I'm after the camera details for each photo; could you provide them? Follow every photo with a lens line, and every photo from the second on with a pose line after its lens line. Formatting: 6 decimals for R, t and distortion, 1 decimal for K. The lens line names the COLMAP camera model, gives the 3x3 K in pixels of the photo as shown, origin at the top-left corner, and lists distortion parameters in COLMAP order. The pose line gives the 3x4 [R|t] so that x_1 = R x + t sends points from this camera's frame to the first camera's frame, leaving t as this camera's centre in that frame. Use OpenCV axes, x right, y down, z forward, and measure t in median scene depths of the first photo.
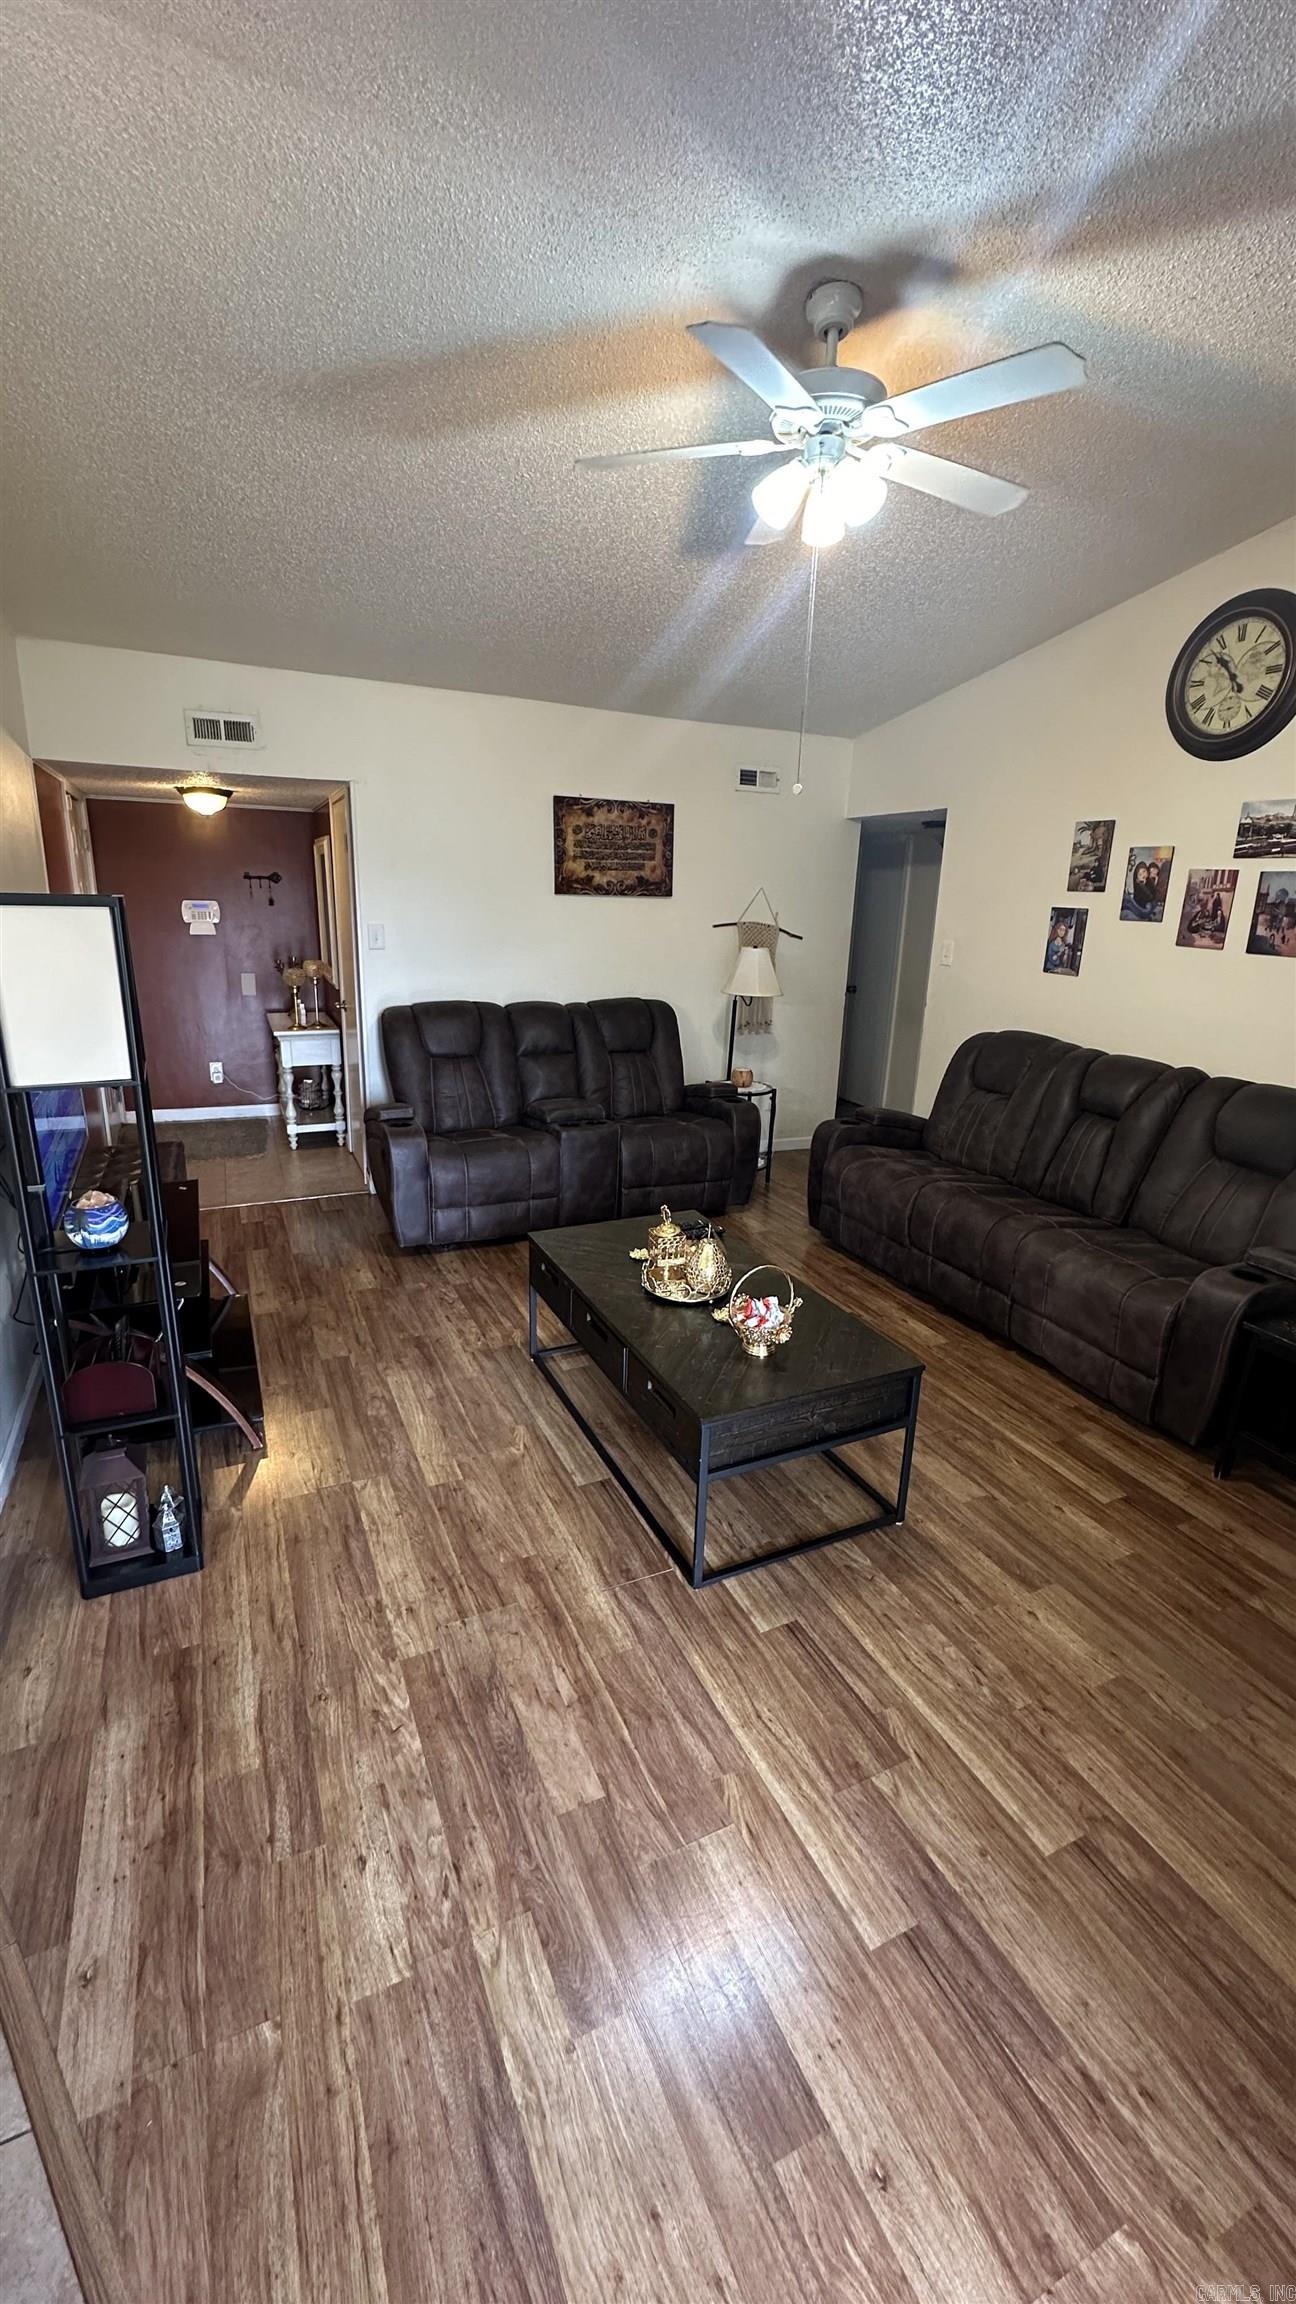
lens RADIAL K [[918.4, 0, 643.5], [0, 918.4, 1148.9], [0, 0, 1]] dist [-0.003757, 0.000761]
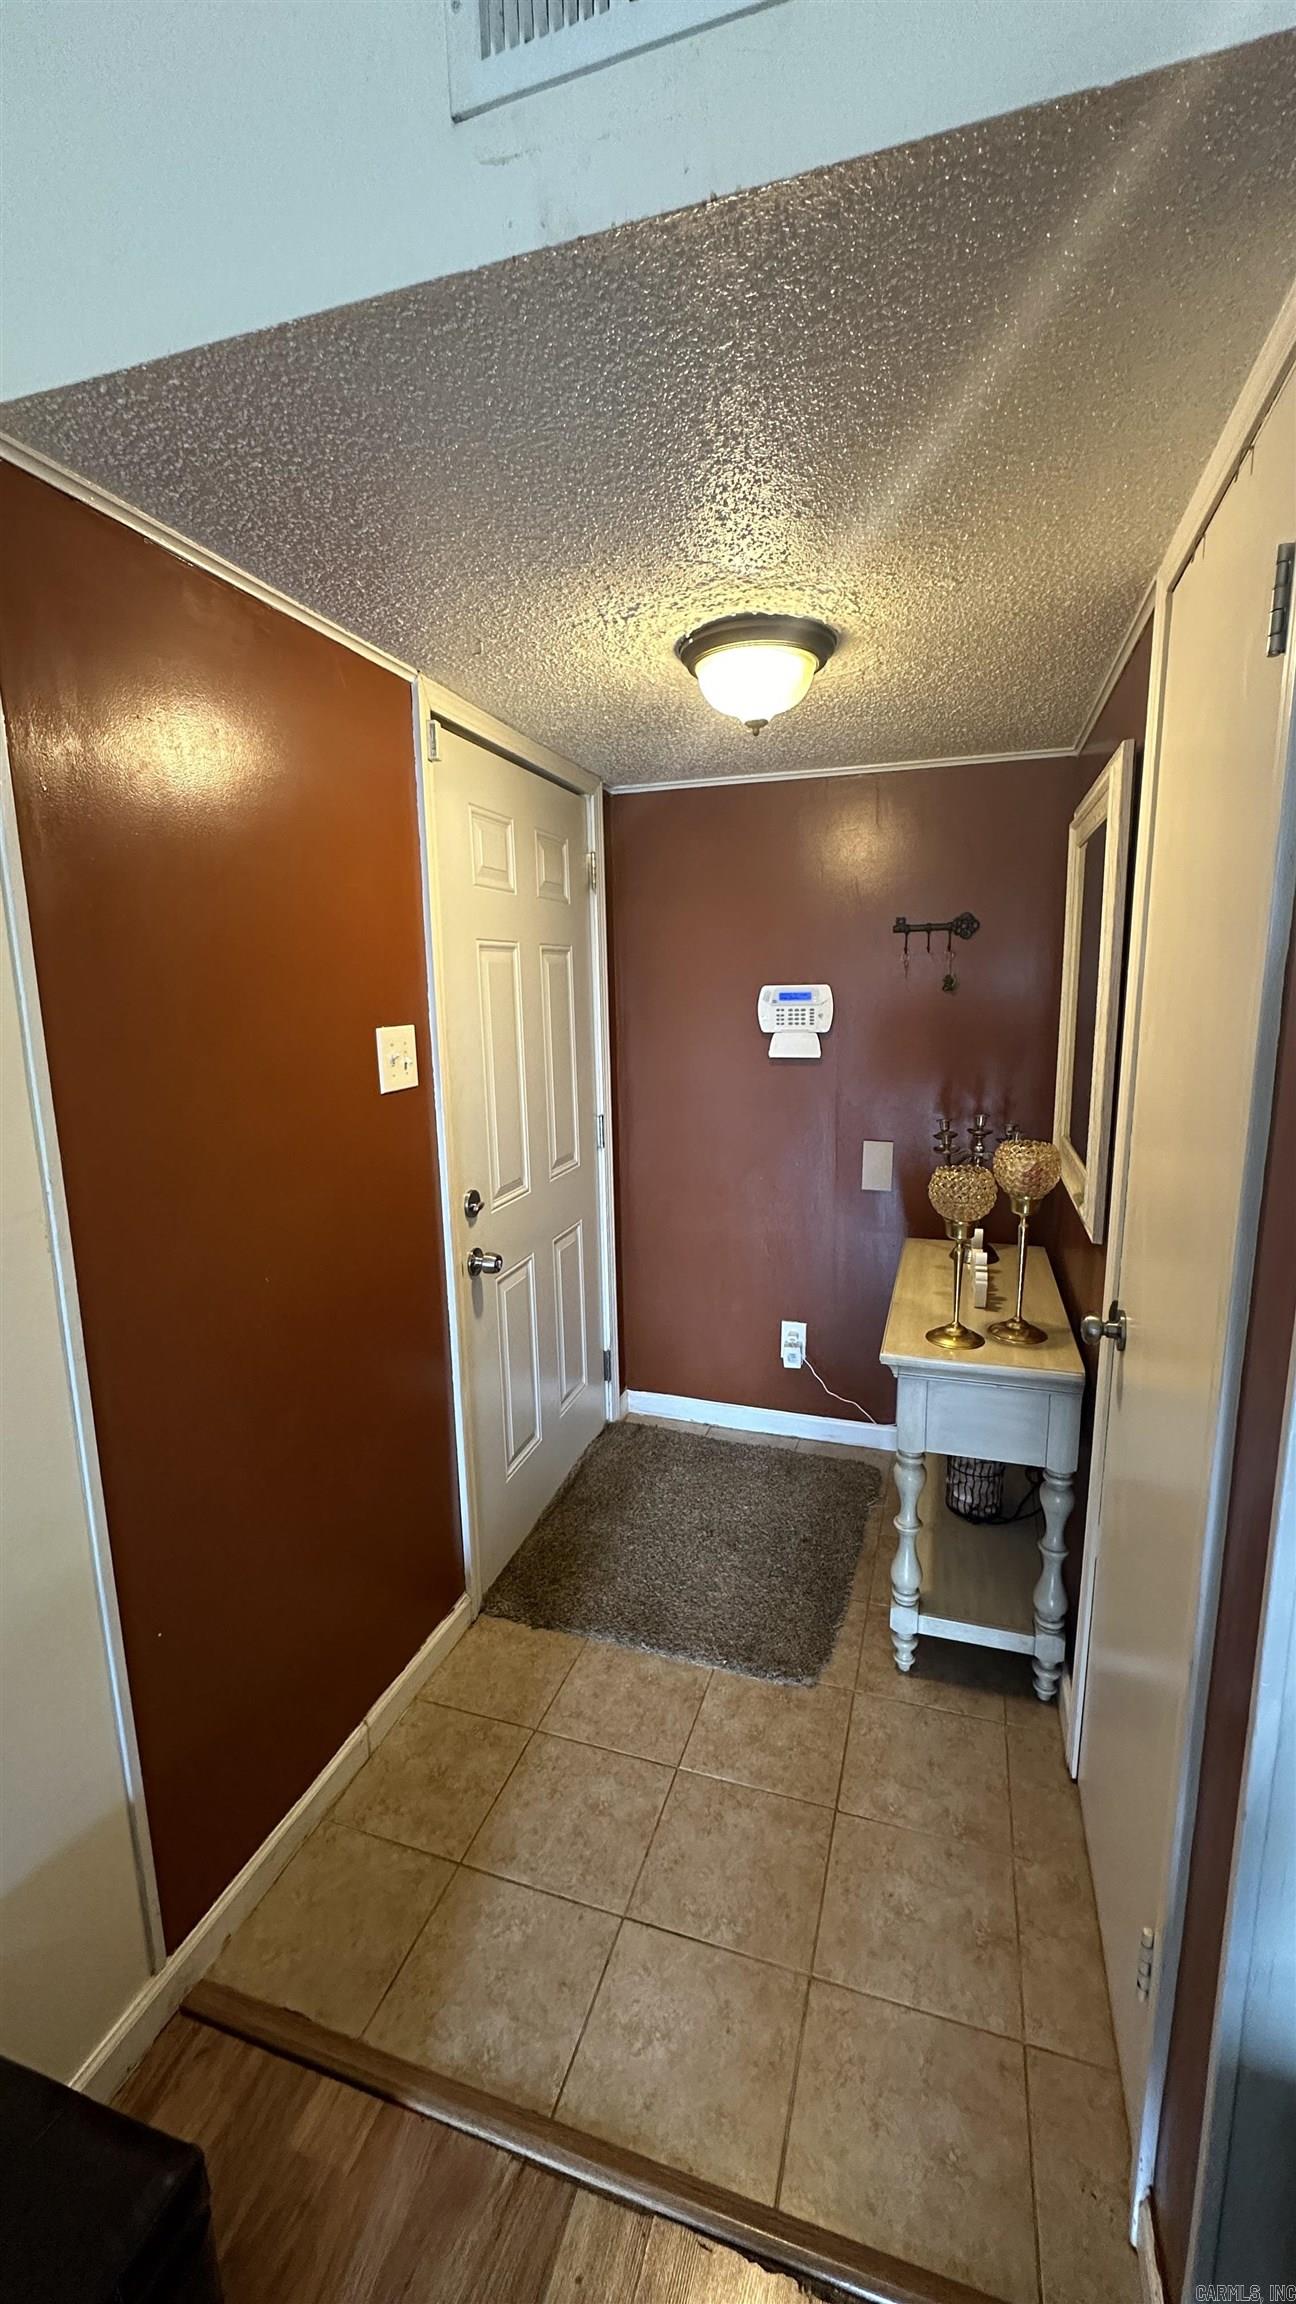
lens RADIAL K [[918.4, 0, 642.3], [0, 918.4, 1147.3], [0, 0, 1]] dist [-0.003757, 0.000761]
pose [[0.724529, 0.072502, -0.685420, -0.229039], [-0.148213, 0.987576, -0.052207, -0.162245], [0.673120, 0.139414, 0.726274, 0.655120]]
